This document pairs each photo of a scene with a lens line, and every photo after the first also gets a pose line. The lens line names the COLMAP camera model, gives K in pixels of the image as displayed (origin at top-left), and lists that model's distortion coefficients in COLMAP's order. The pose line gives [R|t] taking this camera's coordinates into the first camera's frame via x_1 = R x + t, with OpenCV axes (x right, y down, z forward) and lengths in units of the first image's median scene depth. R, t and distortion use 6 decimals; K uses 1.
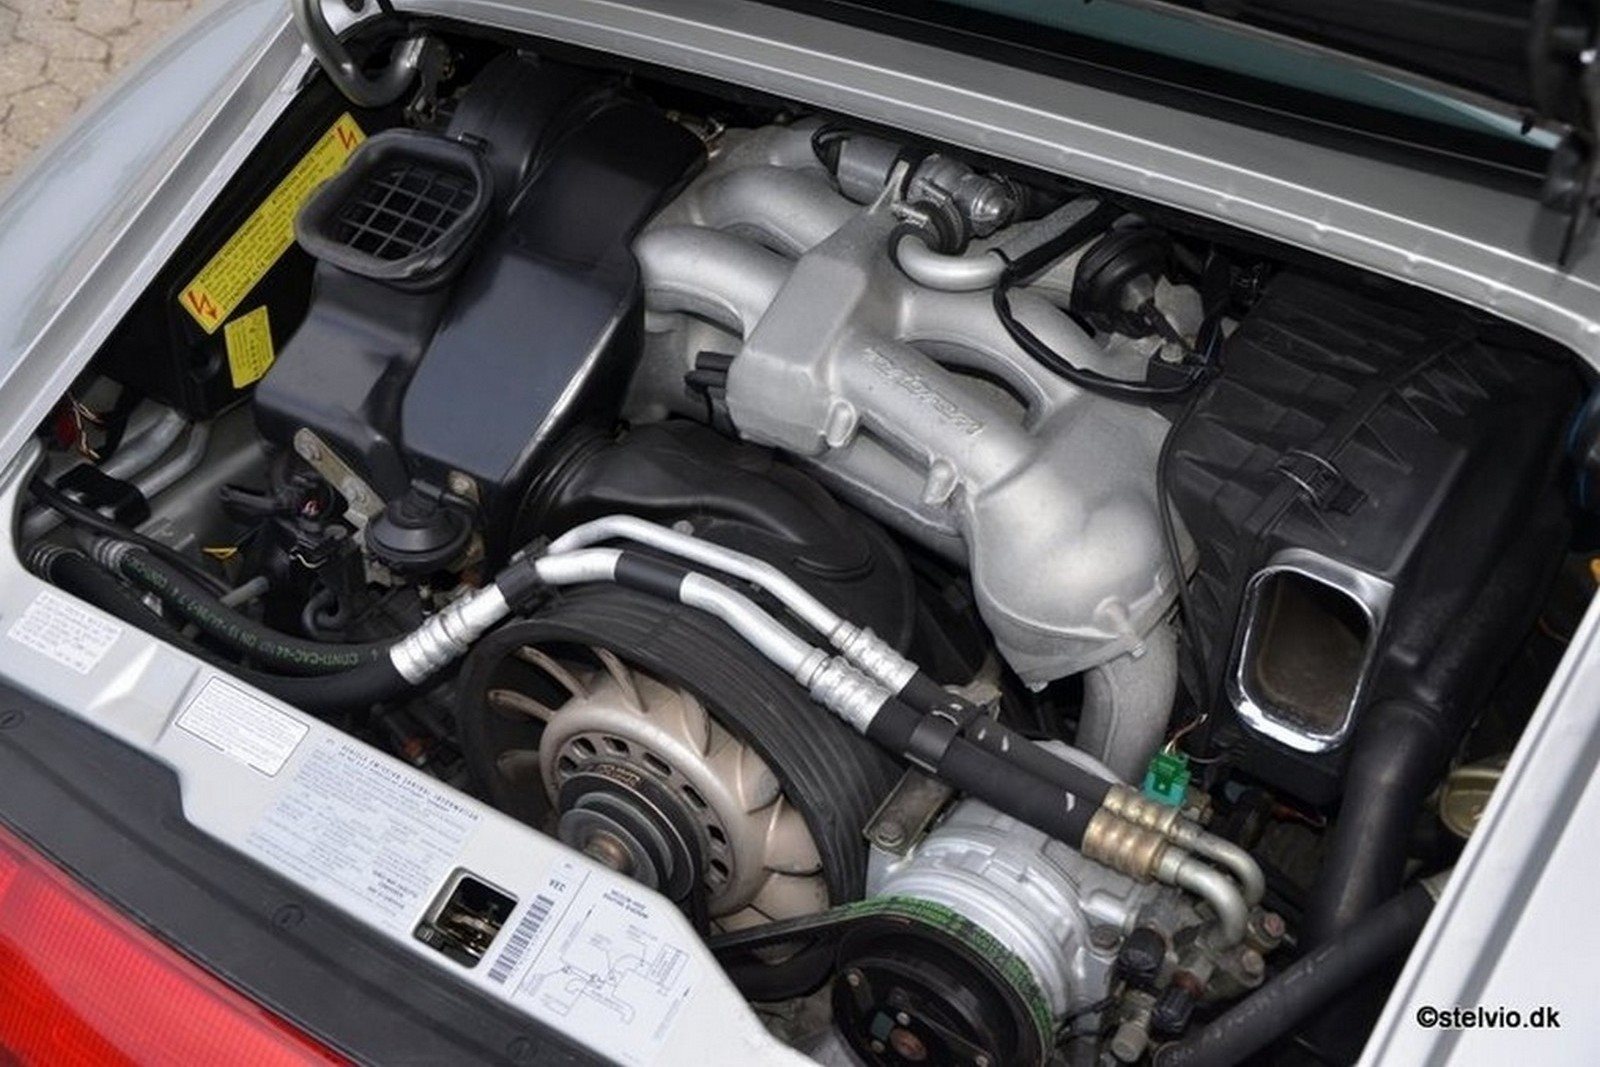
lens RADIAL K [[1824.8, 0, 800.0], [0, 1824.8, 533.5], [0, 0, 1]] dist [0.015950, 0.058053]
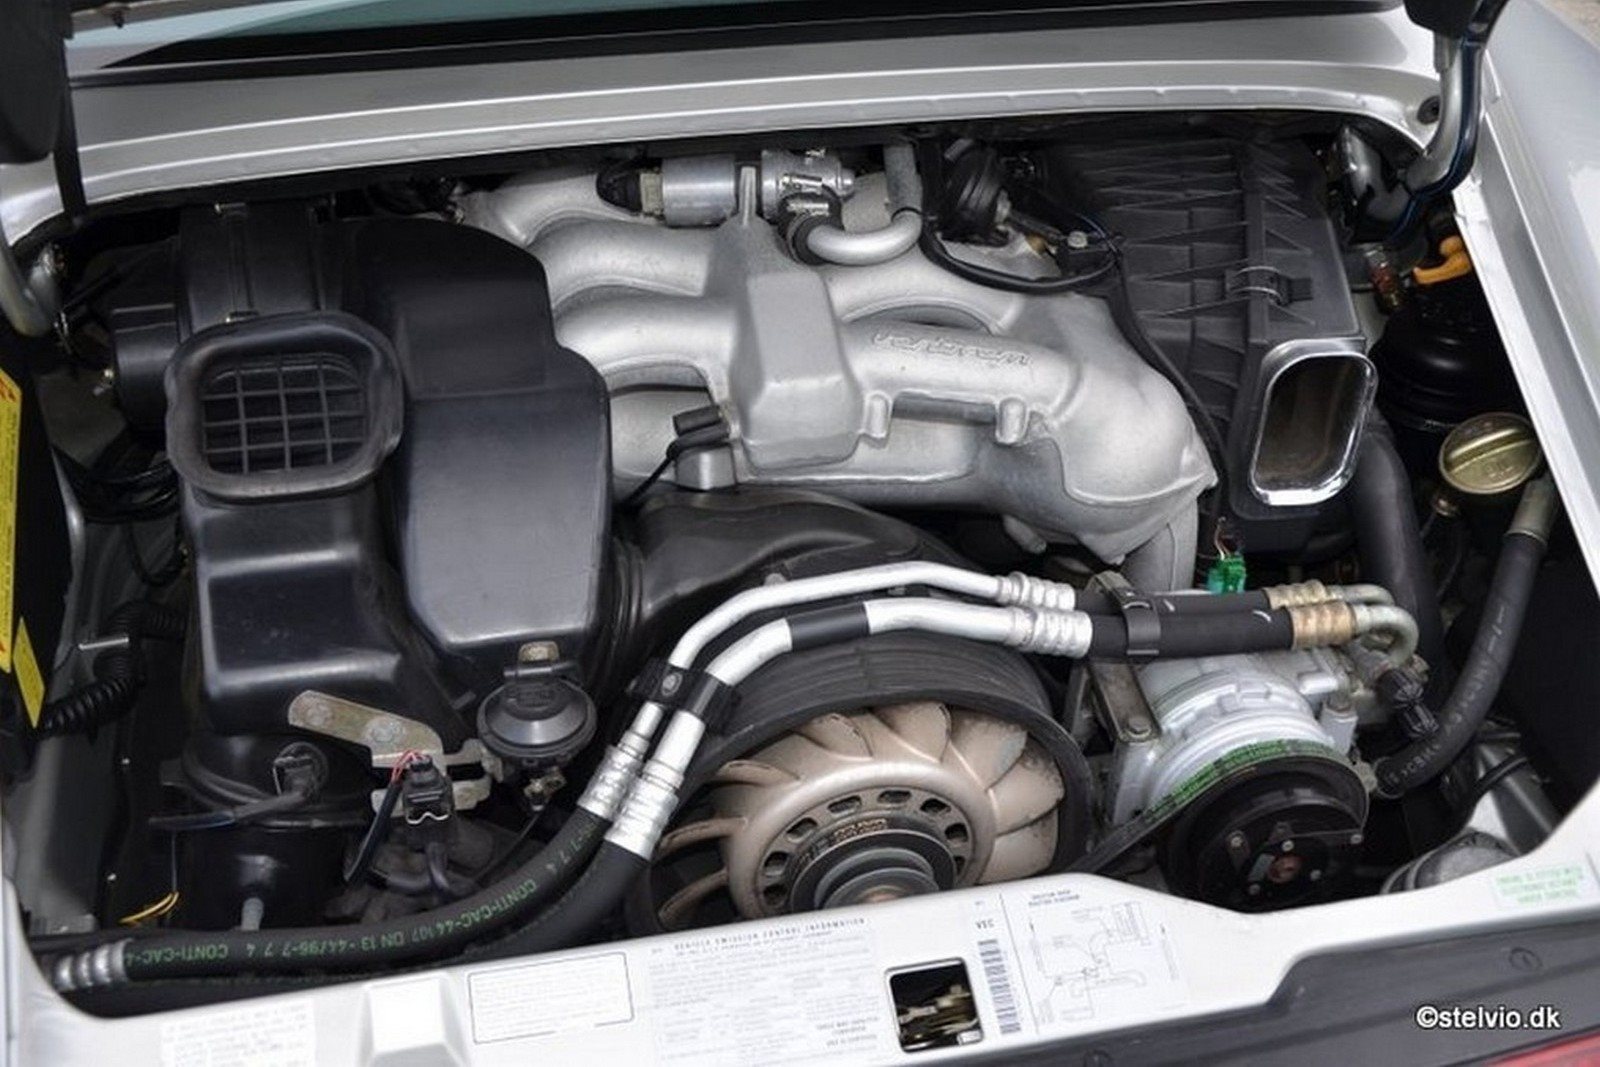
lens RADIAL K [[1894.0, 0, 800.0], [0, 1894.0, 533.5], [0, 0, 1]] dist [0.032652, 0.045045]
pose [[0.708976, -0.418845, 0.567382, -0.661228], [0.415488, 0.898152, 0.143846, -0.177380], [-0.569845, 0.133757, 0.810793, 0.183834]]
